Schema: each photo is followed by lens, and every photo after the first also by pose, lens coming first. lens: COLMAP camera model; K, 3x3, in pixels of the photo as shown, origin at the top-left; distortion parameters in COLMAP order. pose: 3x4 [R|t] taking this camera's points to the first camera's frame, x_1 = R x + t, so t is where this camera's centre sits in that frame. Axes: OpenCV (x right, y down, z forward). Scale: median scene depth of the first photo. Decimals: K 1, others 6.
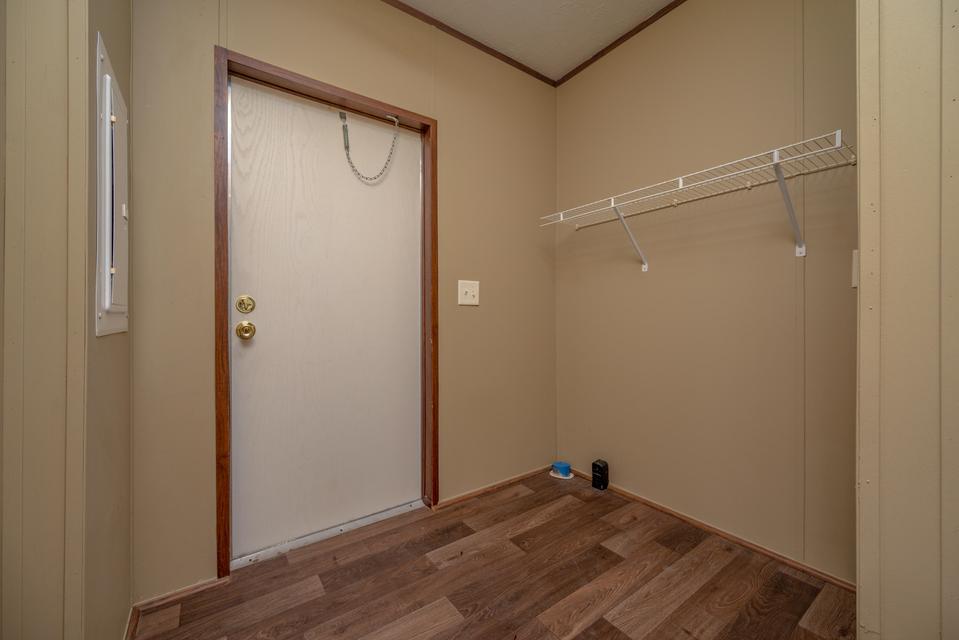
lens RADIAL K [[379.5, 0, 480.0], [0, 379.5, 320.5], [0, 0, 1]] dist [-0.003291, 0.000140]
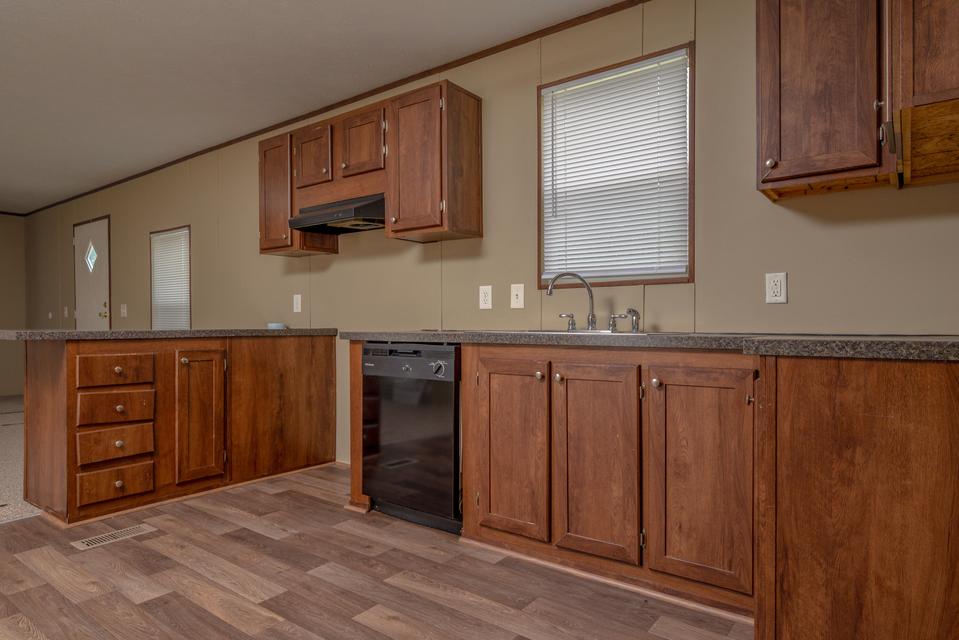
lens RADIAL K [[572.4, 0, 483.0], [0, 572.4, 331.4], [0, 0, 1]] dist [-0.002809, -0.000144]
pose [[-0.297498, -0.007585, 0.954692, -1.518638], [0.003085, 0.999956, 0.008906, 0.004479], [-0.954718, 0.005595, -0.297461, 0.742430]]
